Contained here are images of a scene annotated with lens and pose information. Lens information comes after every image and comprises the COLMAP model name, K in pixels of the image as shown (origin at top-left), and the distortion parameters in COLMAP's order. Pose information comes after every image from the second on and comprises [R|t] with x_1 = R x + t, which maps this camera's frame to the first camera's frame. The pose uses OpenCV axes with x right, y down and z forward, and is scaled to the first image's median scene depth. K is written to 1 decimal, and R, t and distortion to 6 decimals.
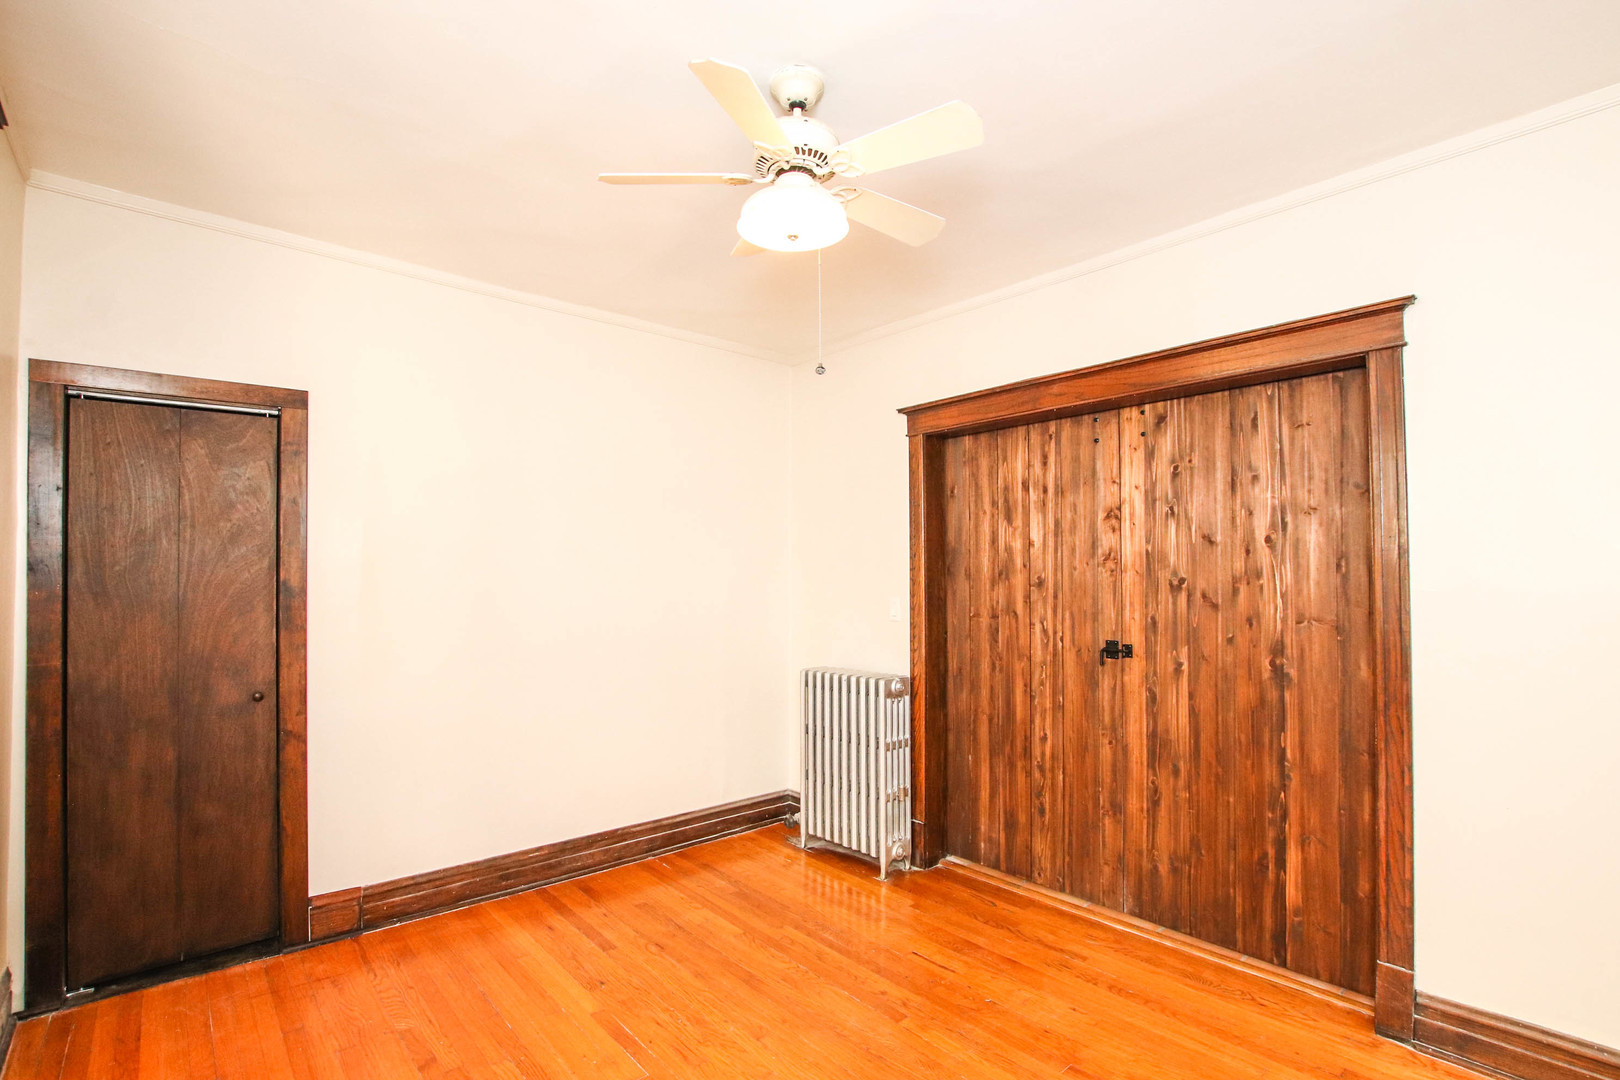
lens RADIAL K [[758.4, 0, 810.0], [0, 758.4, 540.0], [0, 0, 1]] dist [-0.023763, 0.000975]
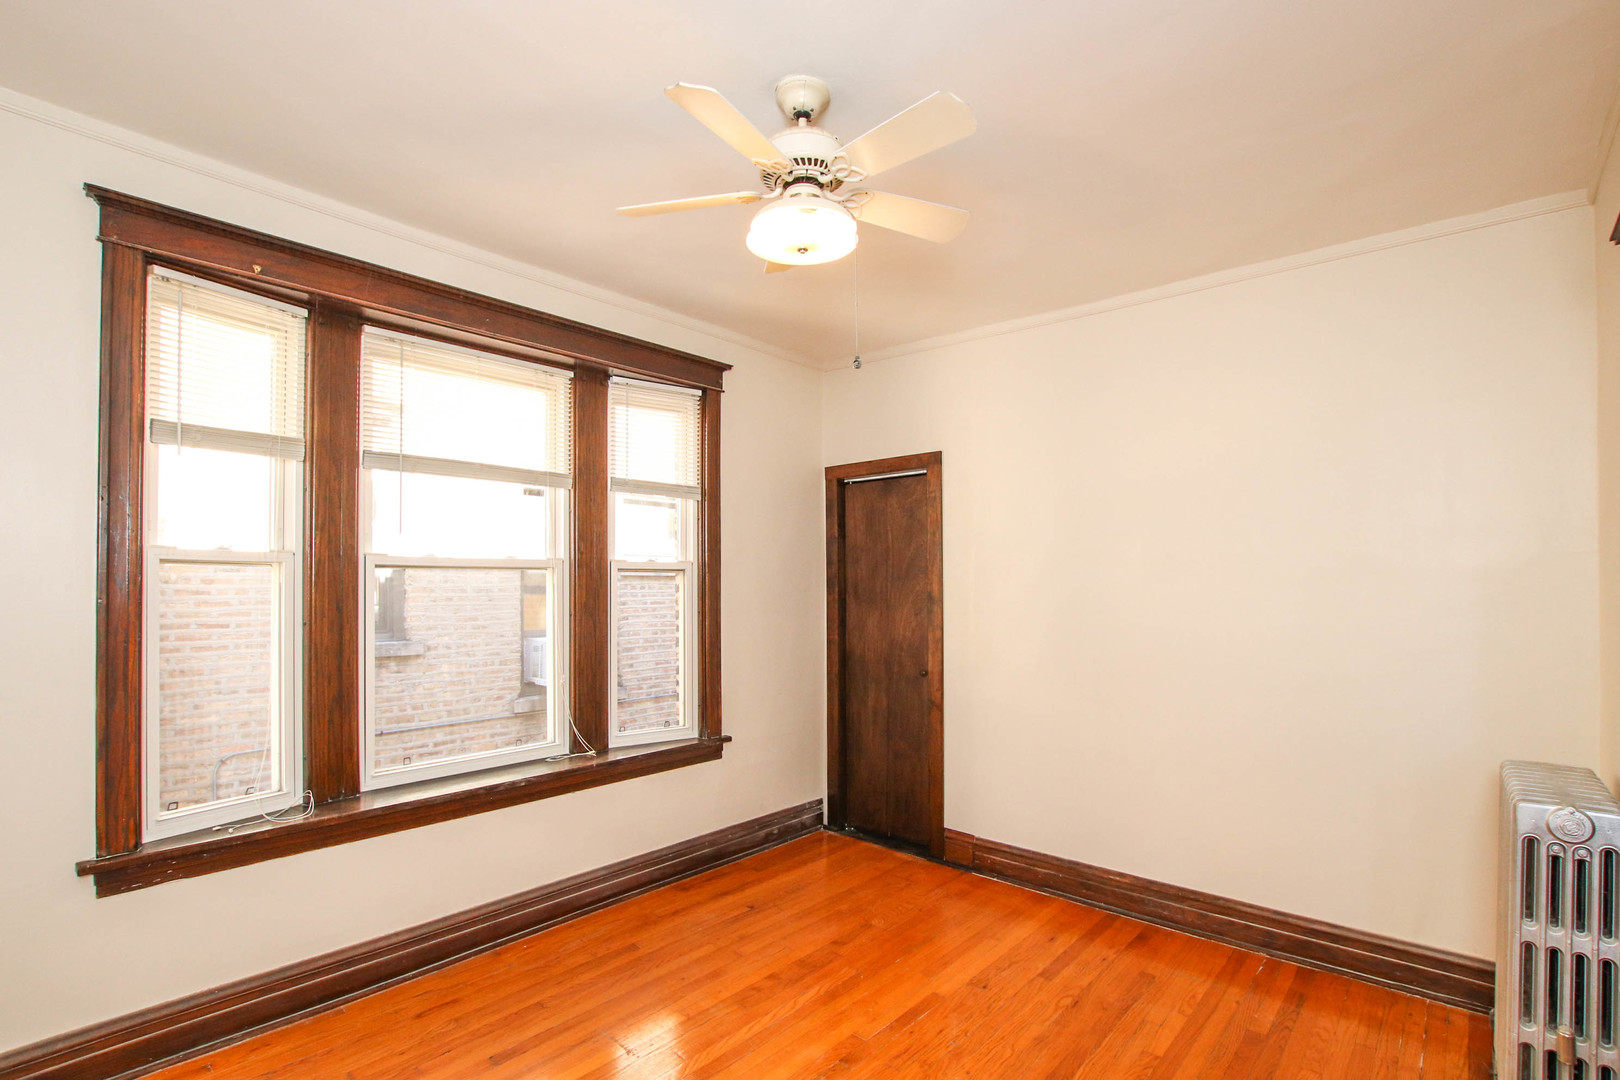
lens RADIAL K [[776.9, 0, 821.5], [0, 776.9, 569.4], [0, 0, 1]] dist [-0.018594, 0.000622]
pose [[0.129647, -0.019822, -0.991362, 0.670512], [0.037758, 0.999174, -0.015040, 0.025346], [0.990841, -0.035482, 0.130289, 0.592616]]
